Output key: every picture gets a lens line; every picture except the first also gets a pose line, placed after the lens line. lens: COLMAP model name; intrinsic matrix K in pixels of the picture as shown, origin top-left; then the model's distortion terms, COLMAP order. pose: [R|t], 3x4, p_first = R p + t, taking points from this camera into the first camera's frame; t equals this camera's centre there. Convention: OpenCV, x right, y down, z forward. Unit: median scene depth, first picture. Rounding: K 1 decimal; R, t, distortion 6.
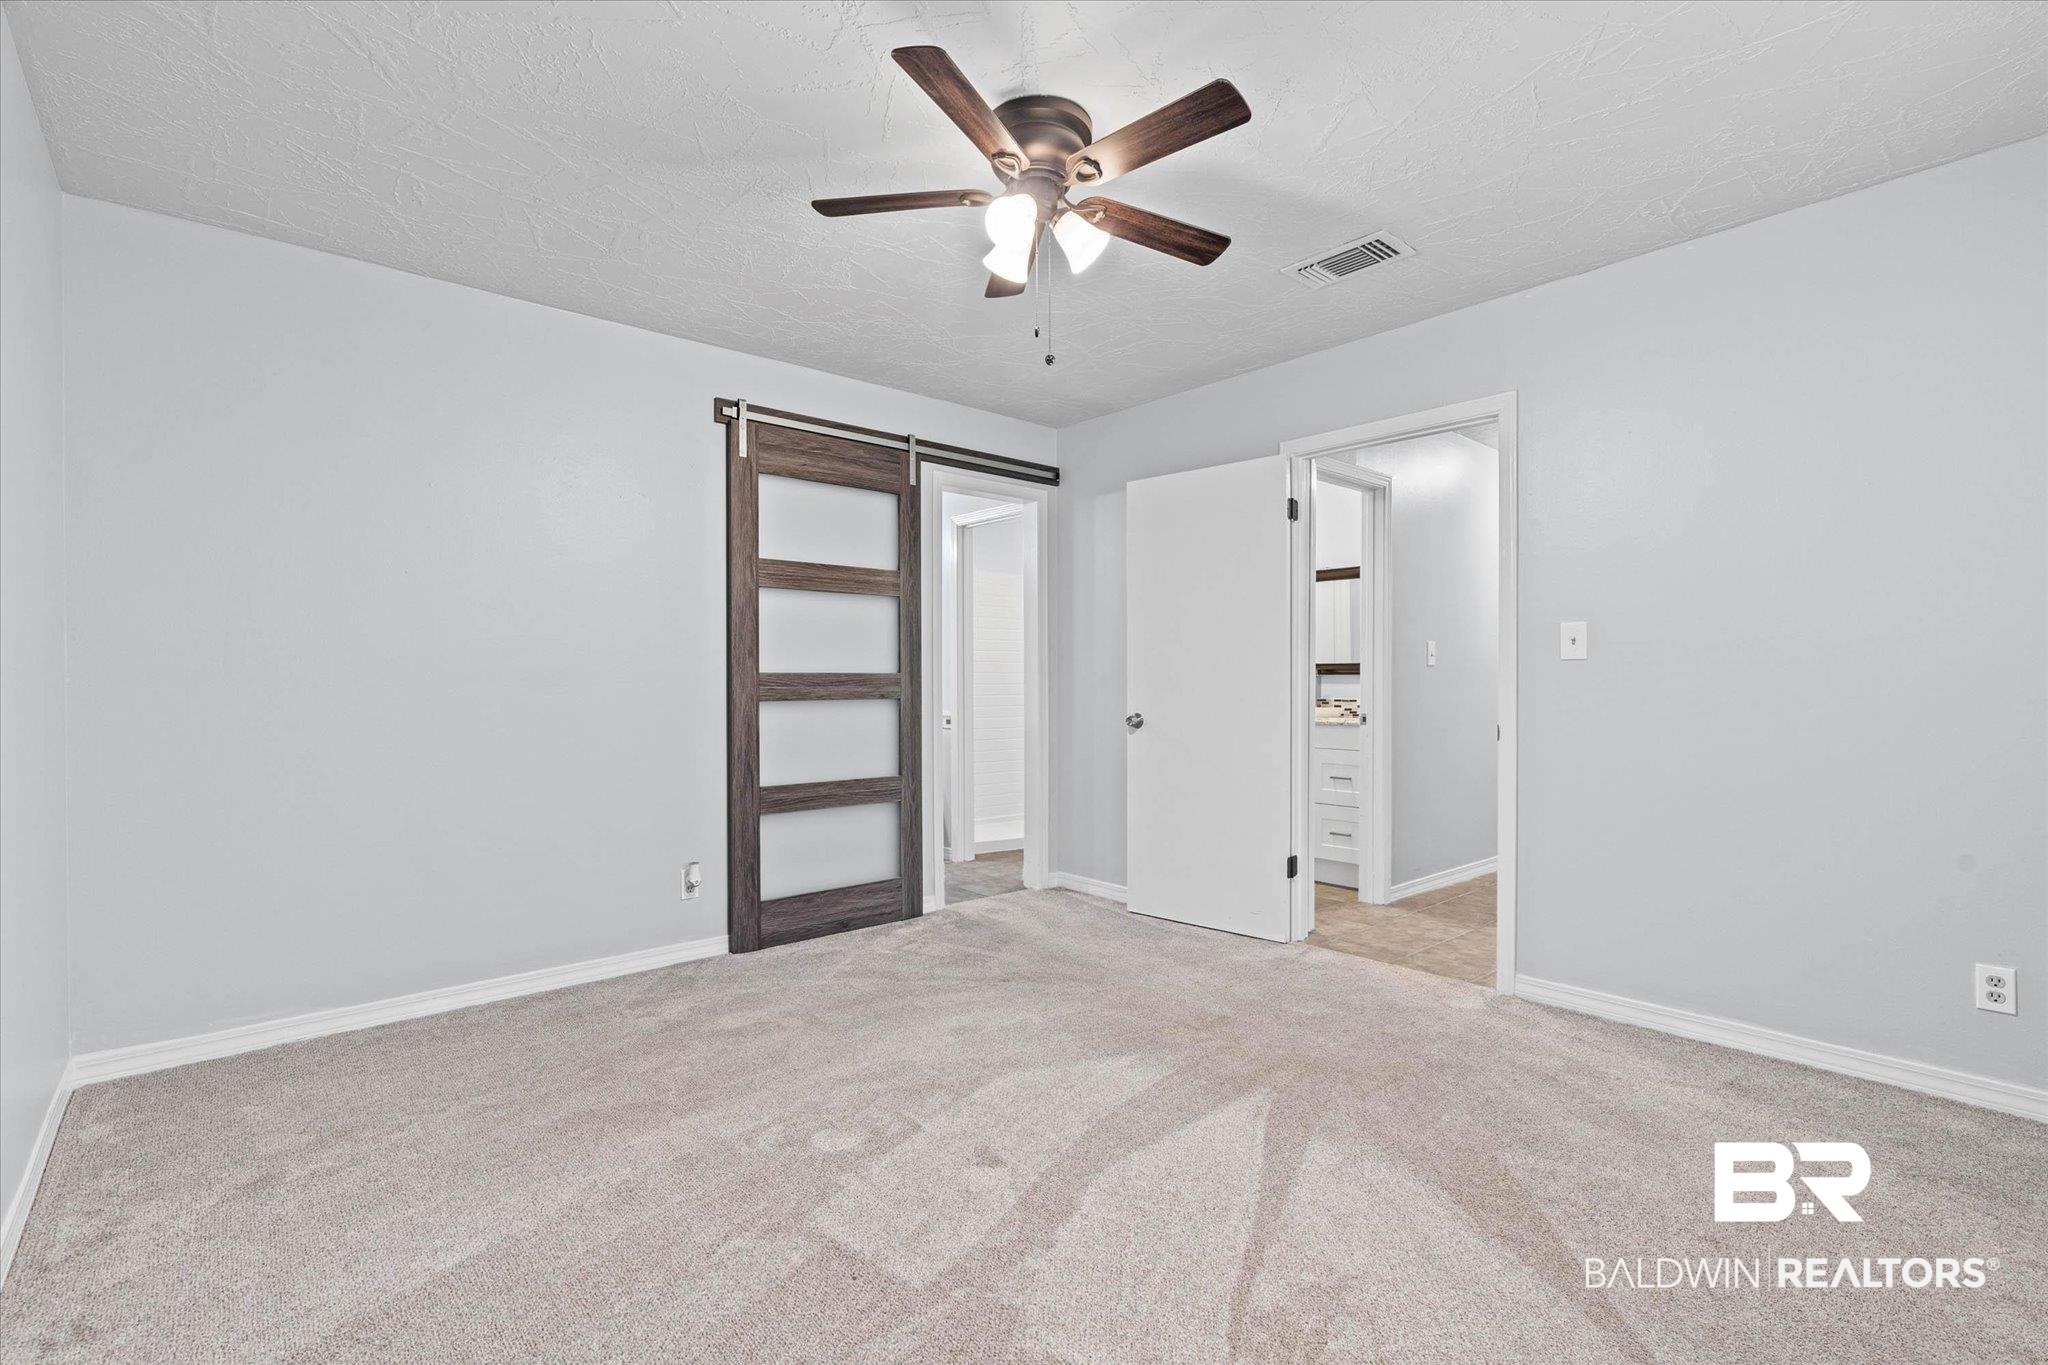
lens RADIAL K [[936.8, 0, 1033.7], [0, 936.8, 708.3], [0, 0, 1]] dist [-0.005995, -0.000137]
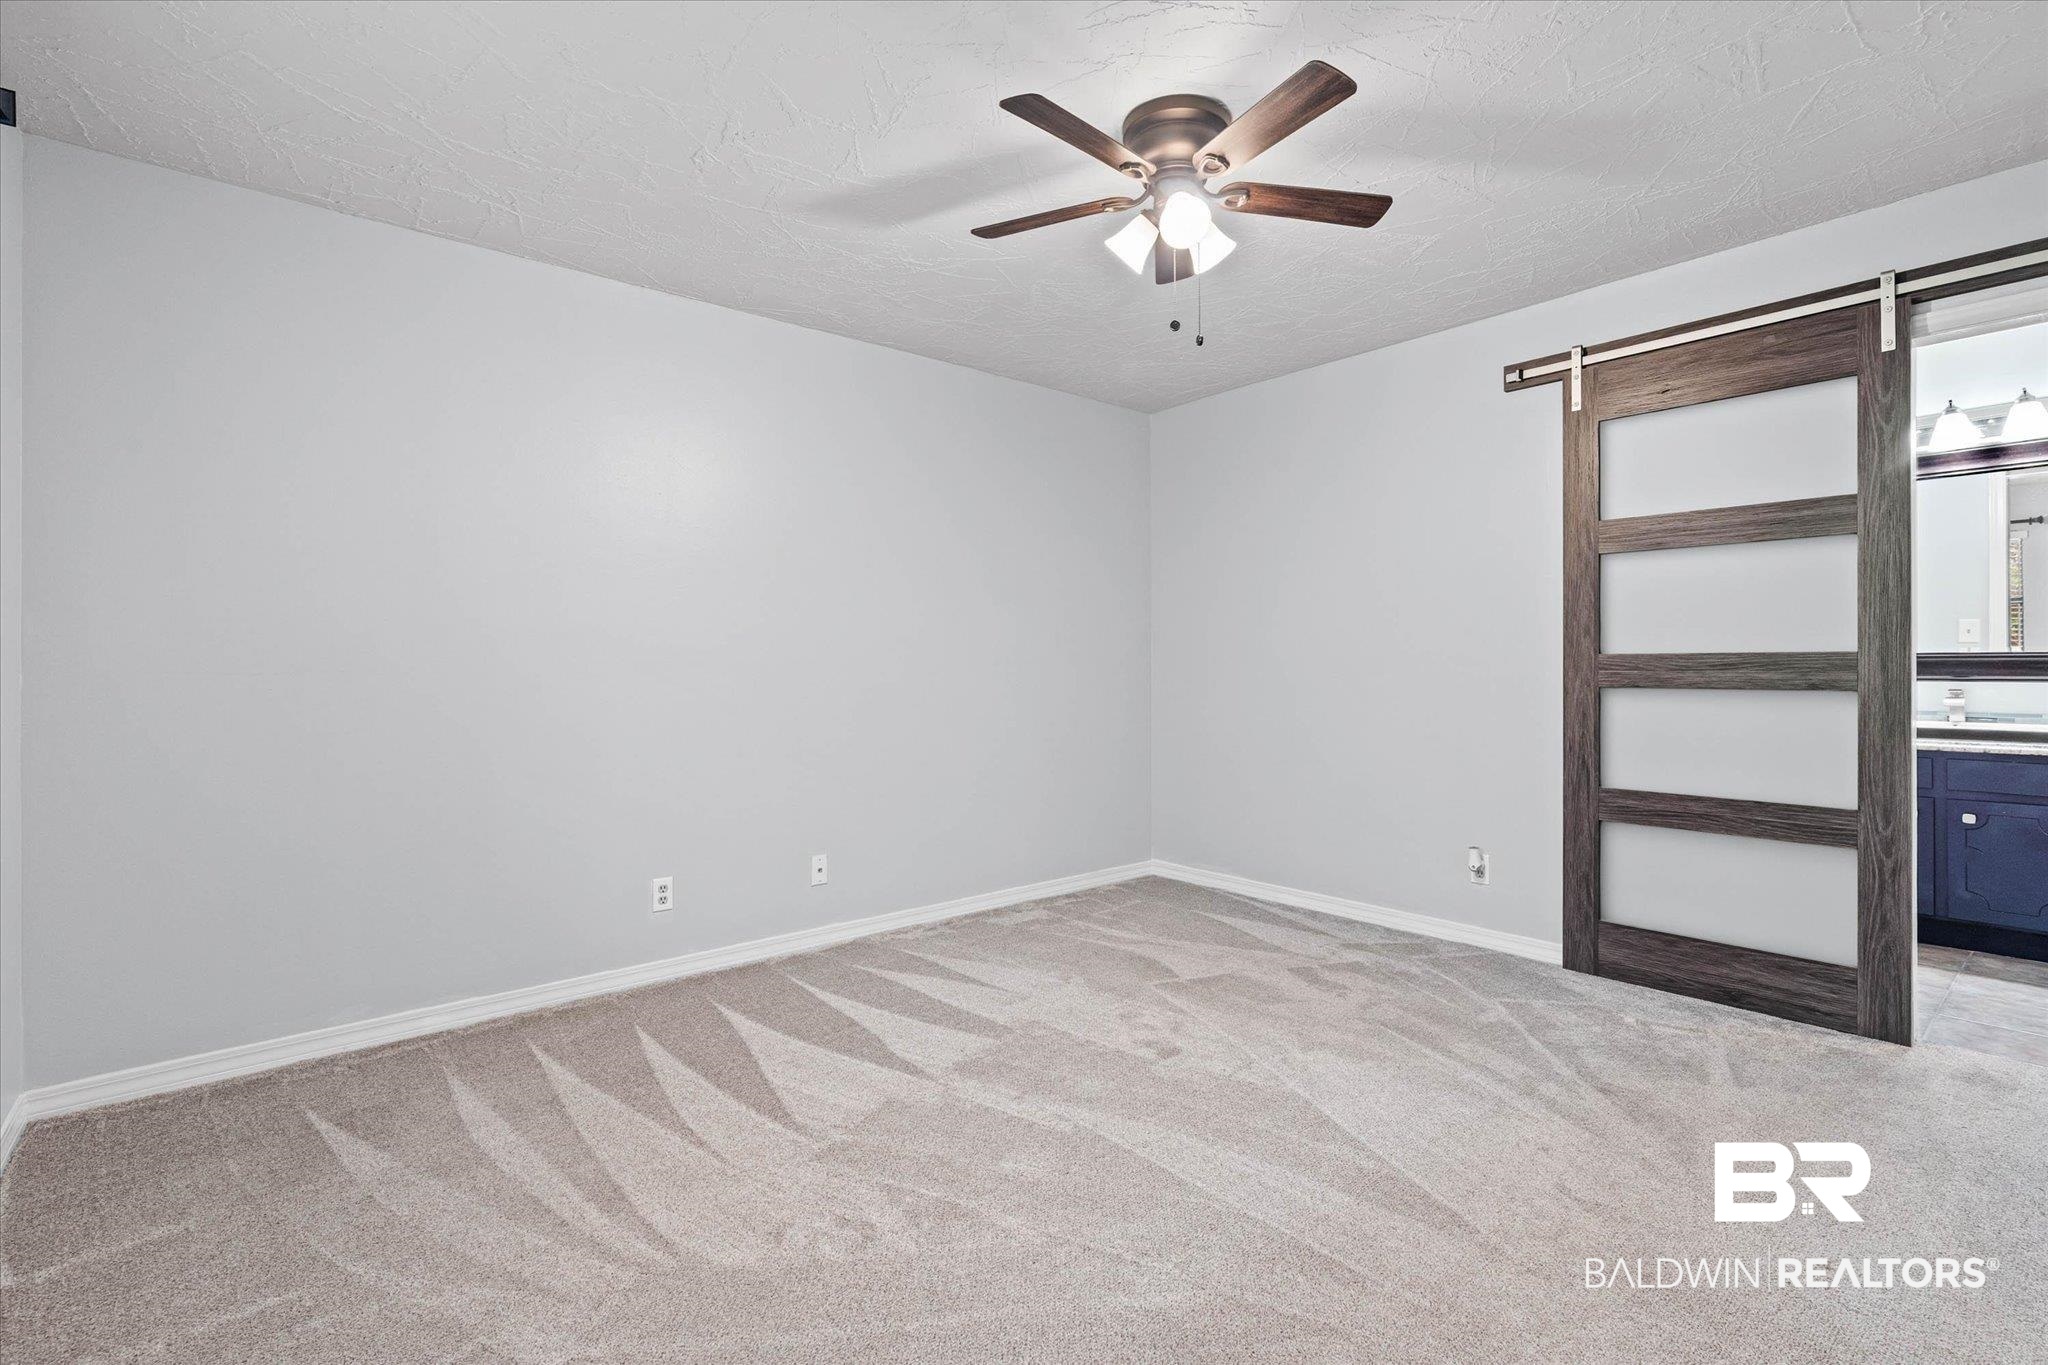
lens RADIAL K [[936.8, 0, 1033.7], [0, 936.8, 708.3], [0, 0, 1]] dist [-0.005995, -0.000137]
pose [[-0.026325, 0.043623, -0.998701, 0.566580], [-0.029272, 0.998585, 0.044389, -0.011292], [0.999225, 0.030403, -0.025011, 0.494167]]
